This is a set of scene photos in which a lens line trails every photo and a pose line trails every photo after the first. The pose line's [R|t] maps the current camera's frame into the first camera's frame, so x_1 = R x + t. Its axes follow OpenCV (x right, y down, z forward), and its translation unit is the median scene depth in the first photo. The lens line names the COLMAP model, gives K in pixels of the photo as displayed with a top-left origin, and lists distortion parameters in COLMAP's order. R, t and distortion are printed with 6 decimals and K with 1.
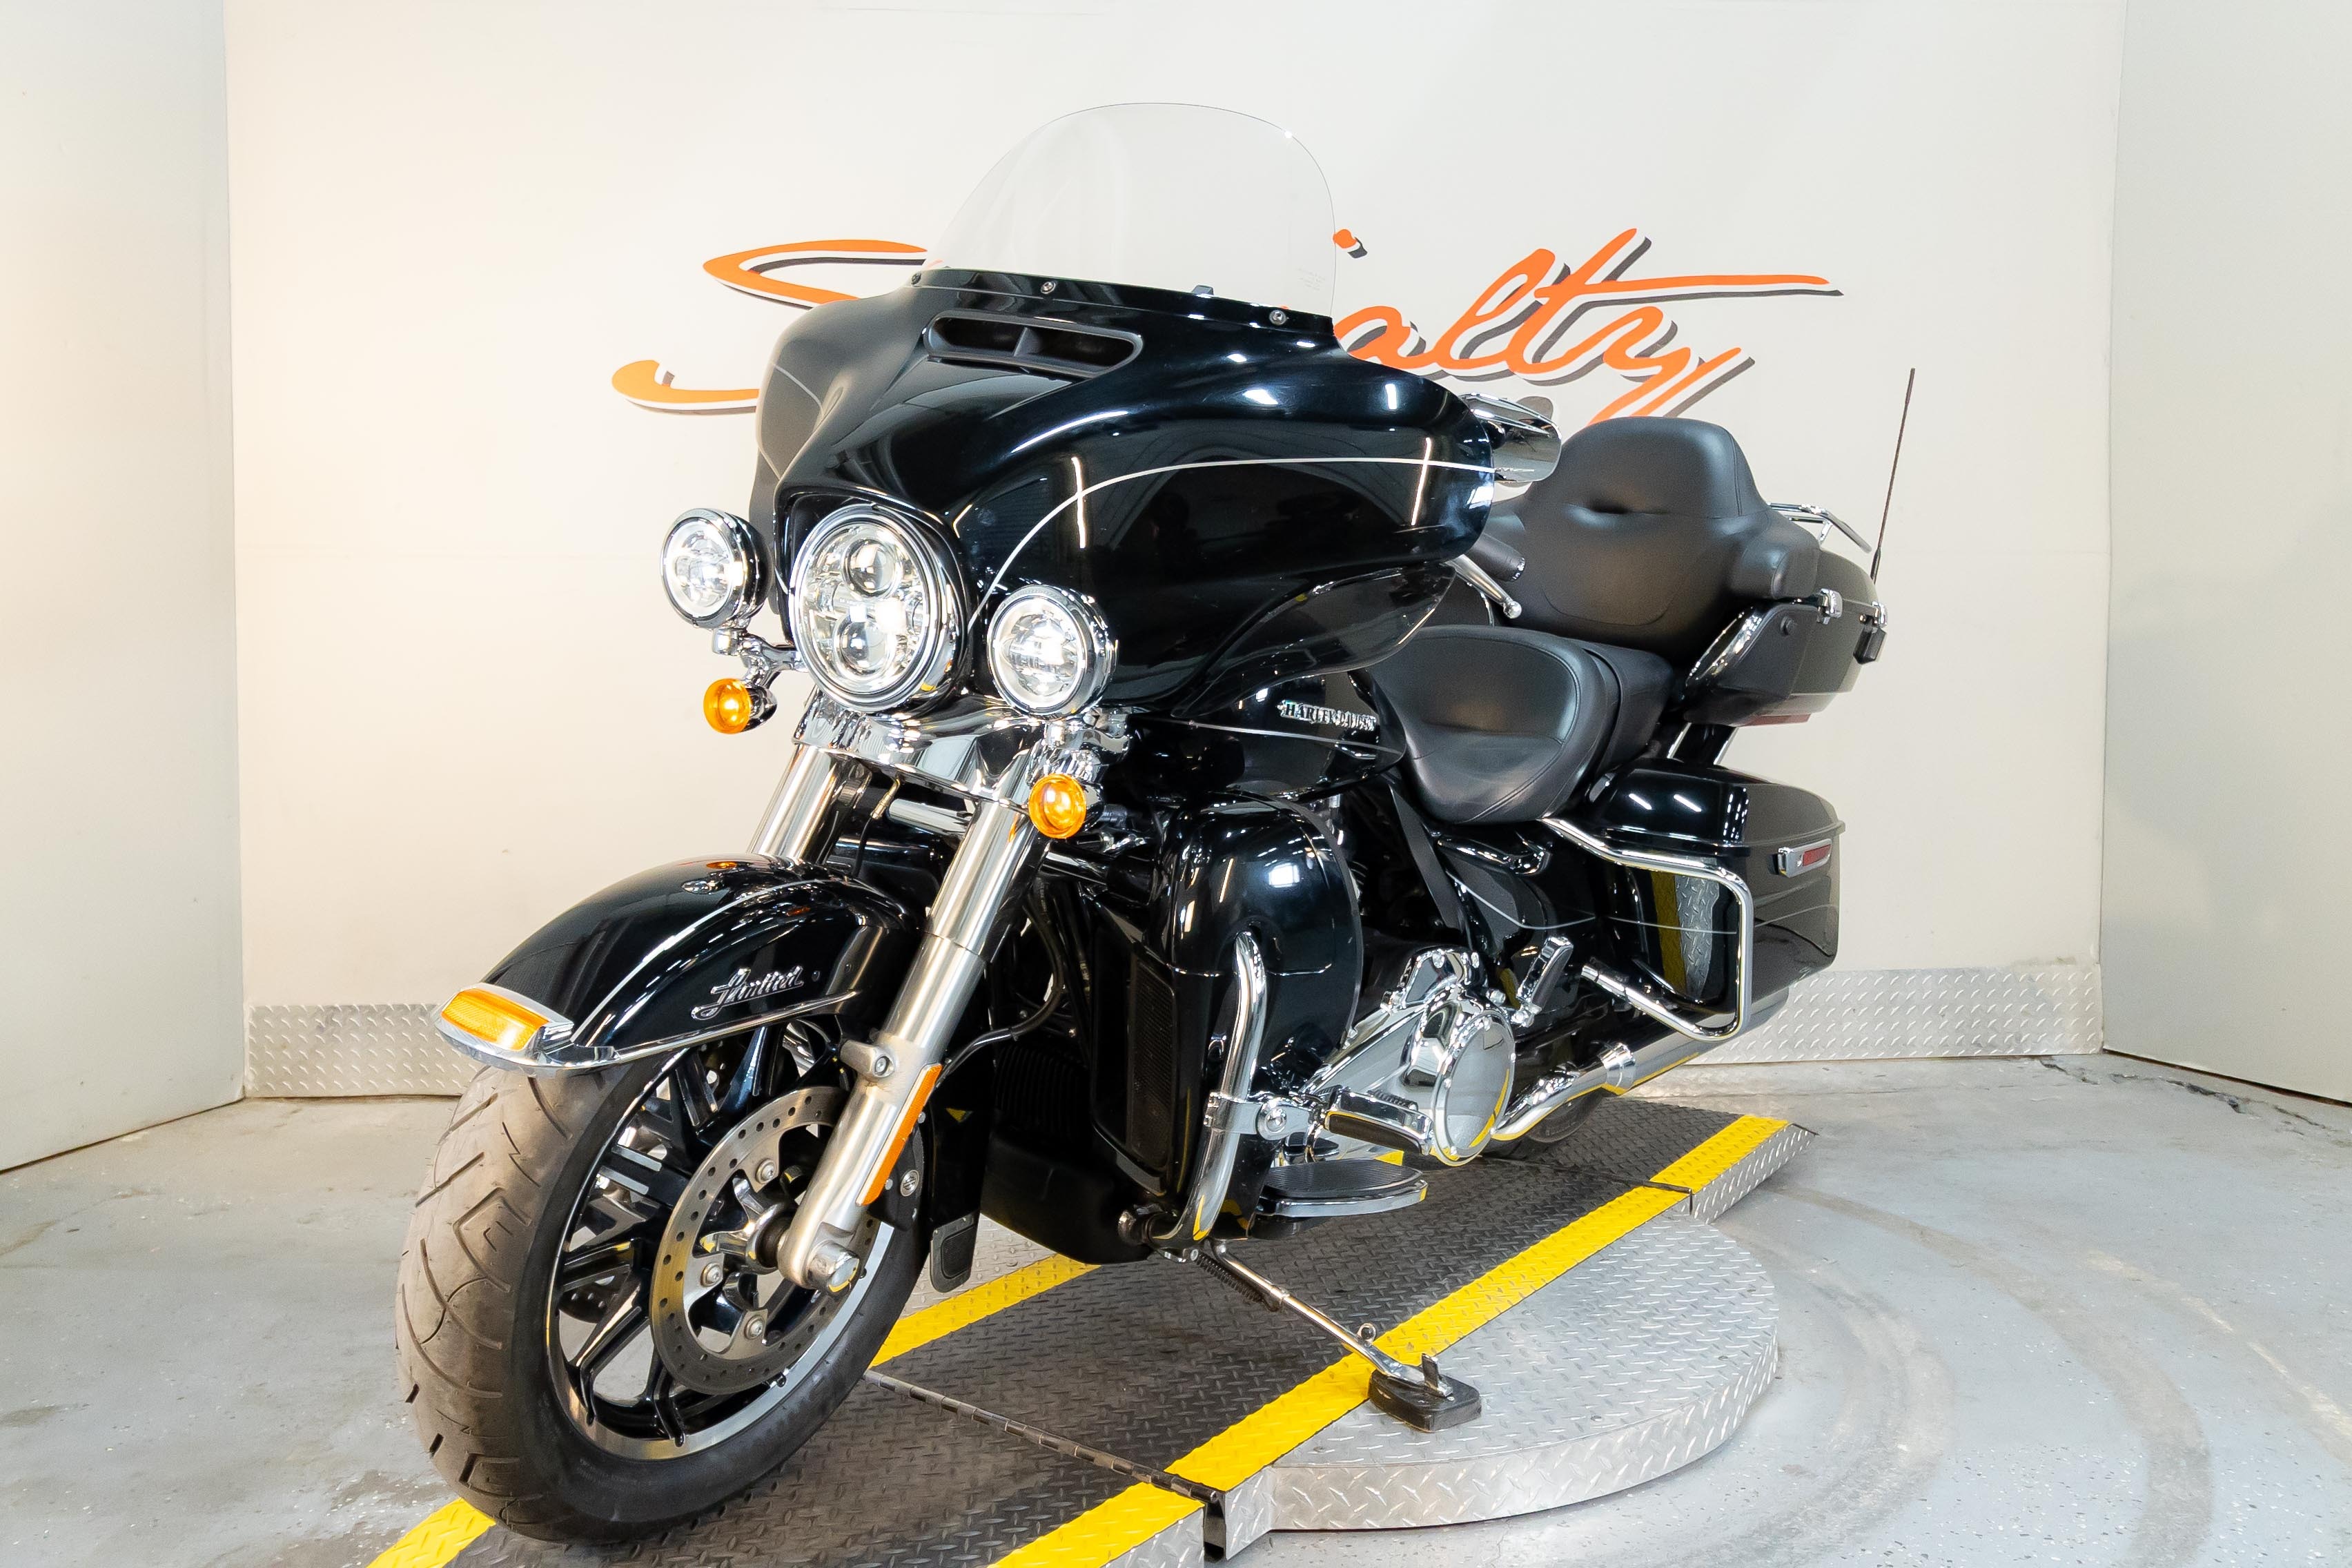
lens RADIAL K [[2007.5, 0, 1186.3], [0, 2007.5, 815.2], [0, 0, 1]] dist [0.013279, 0.011331]
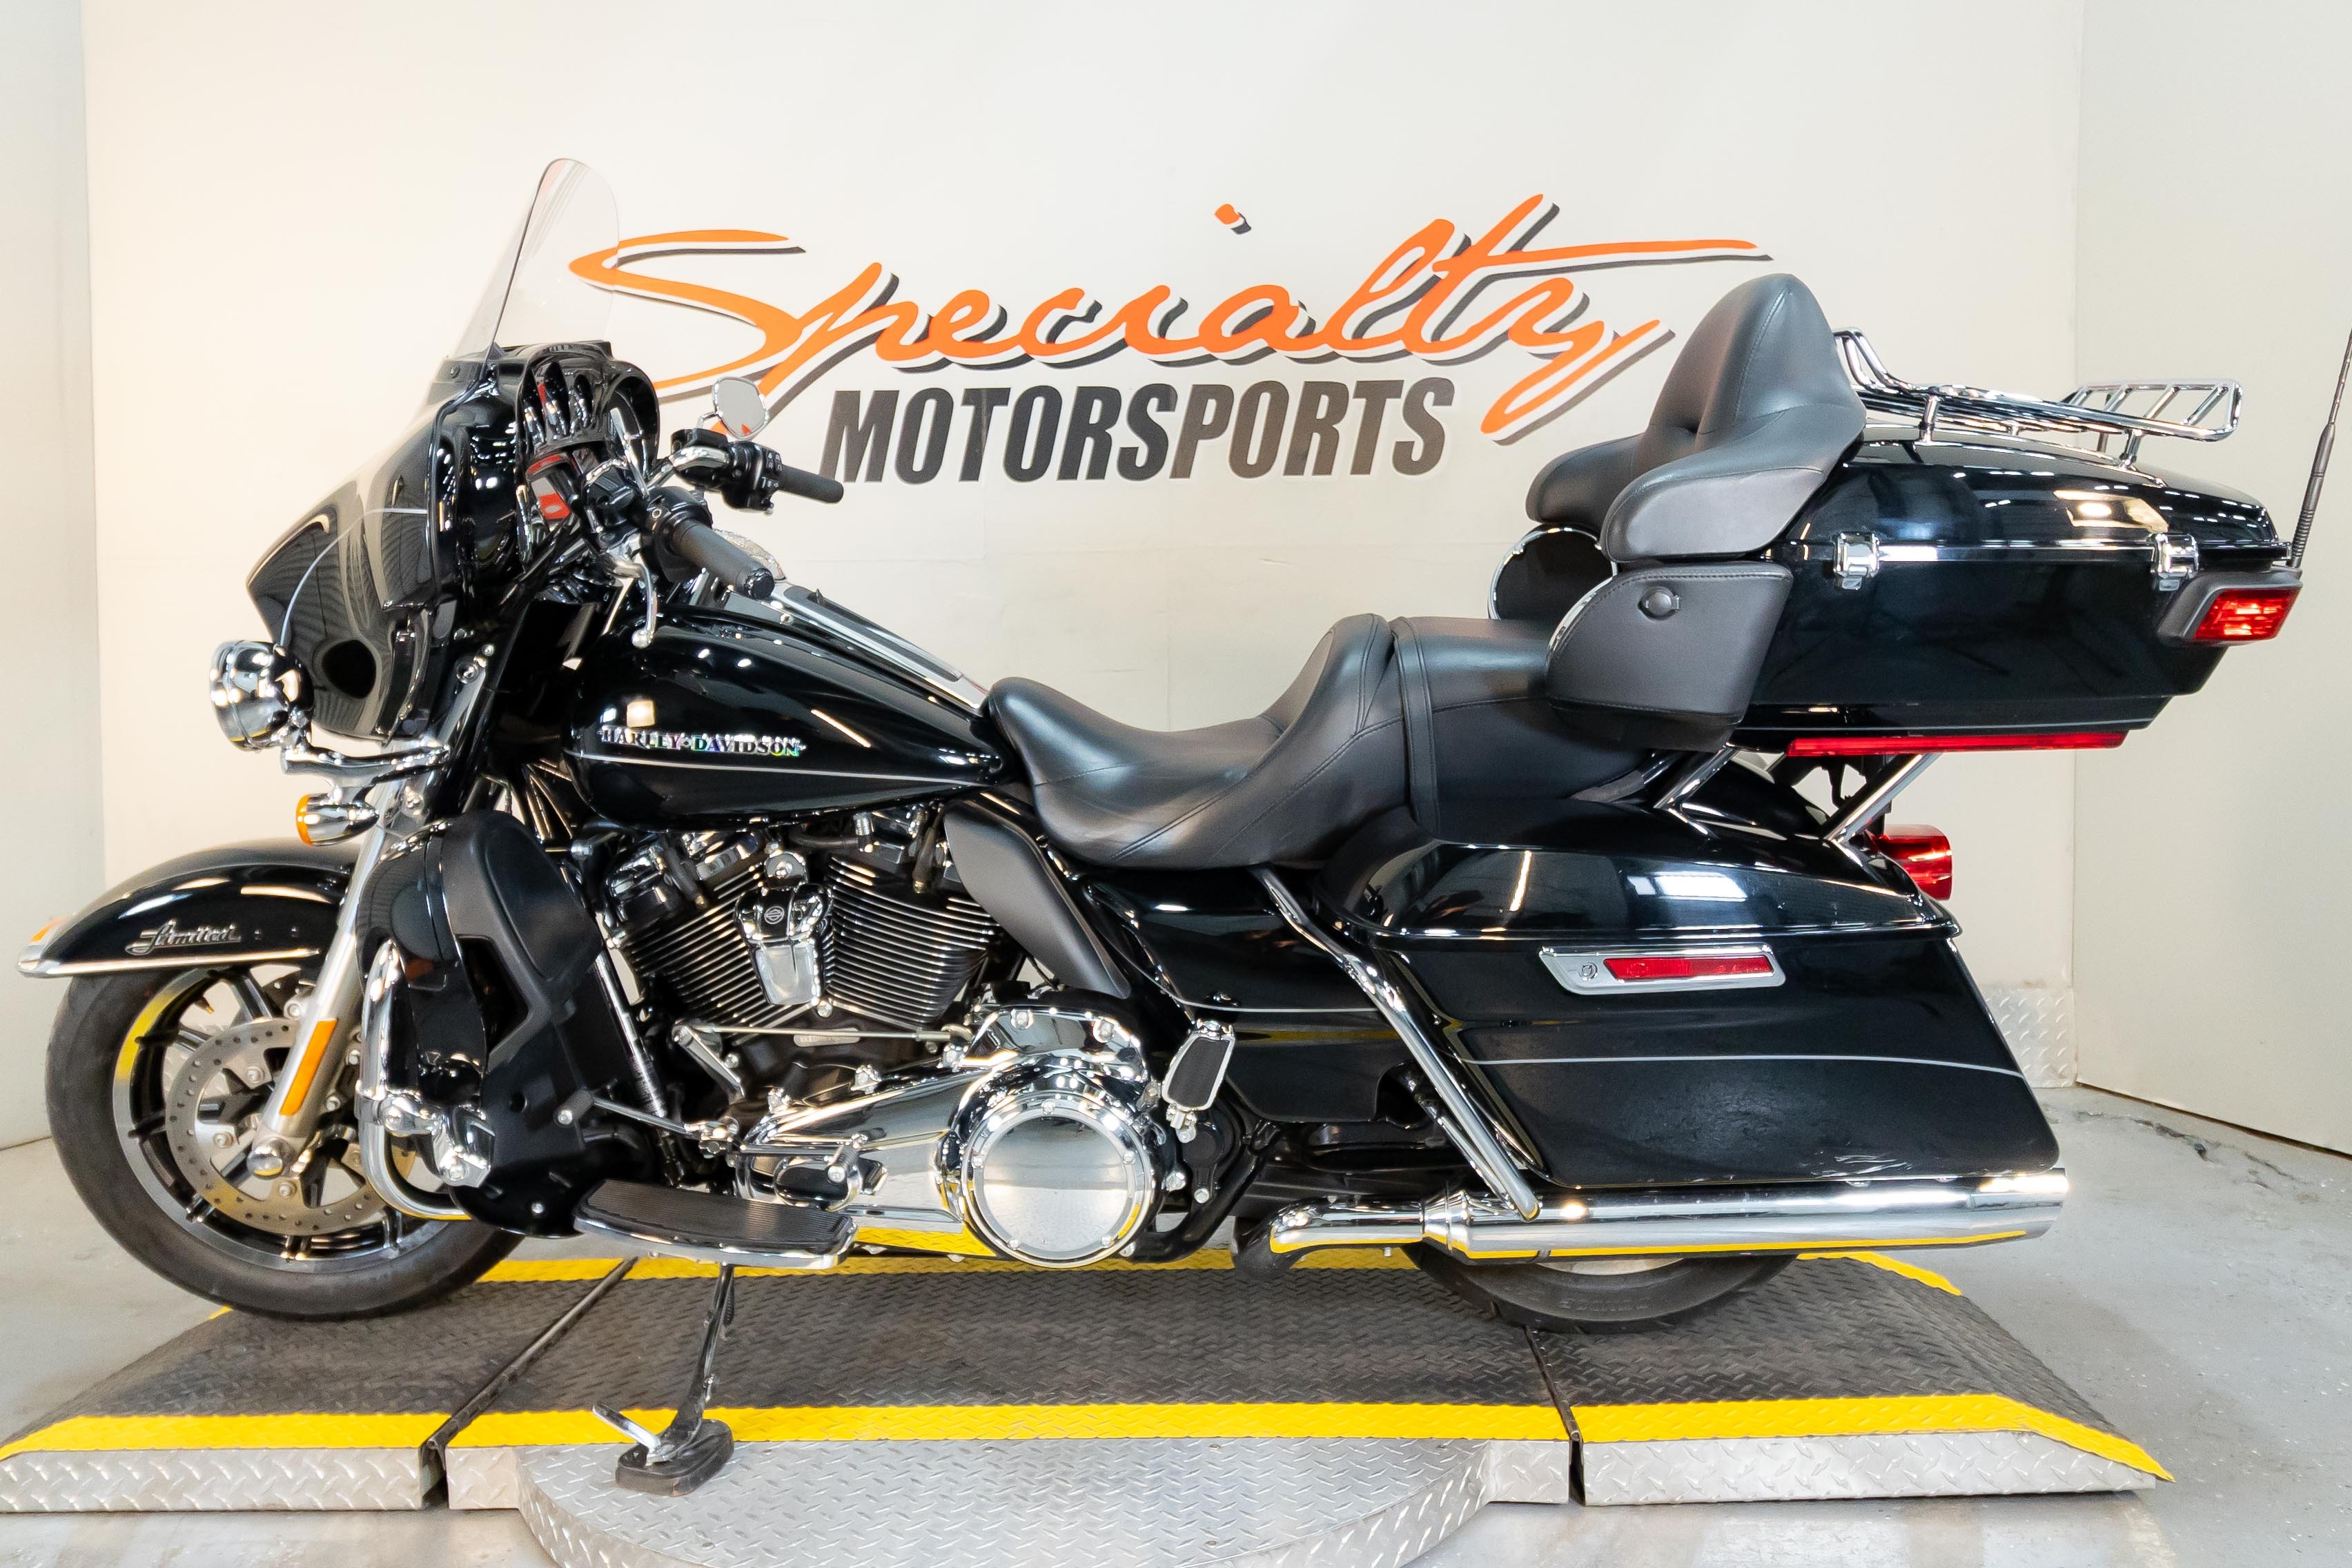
lens RADIAL K [[2007.5, 0, 1184.6], [0, 2007.5, 787.2], [0, 0, 1]] dist [0.013279, 0.011331]
pose [[0.996032, -0.004148, -0.088900, 0.140918], [0.003692, 0.999979, -0.005285, -0.013690], [0.088920, 0.004936, 0.996027, 0.062236]]
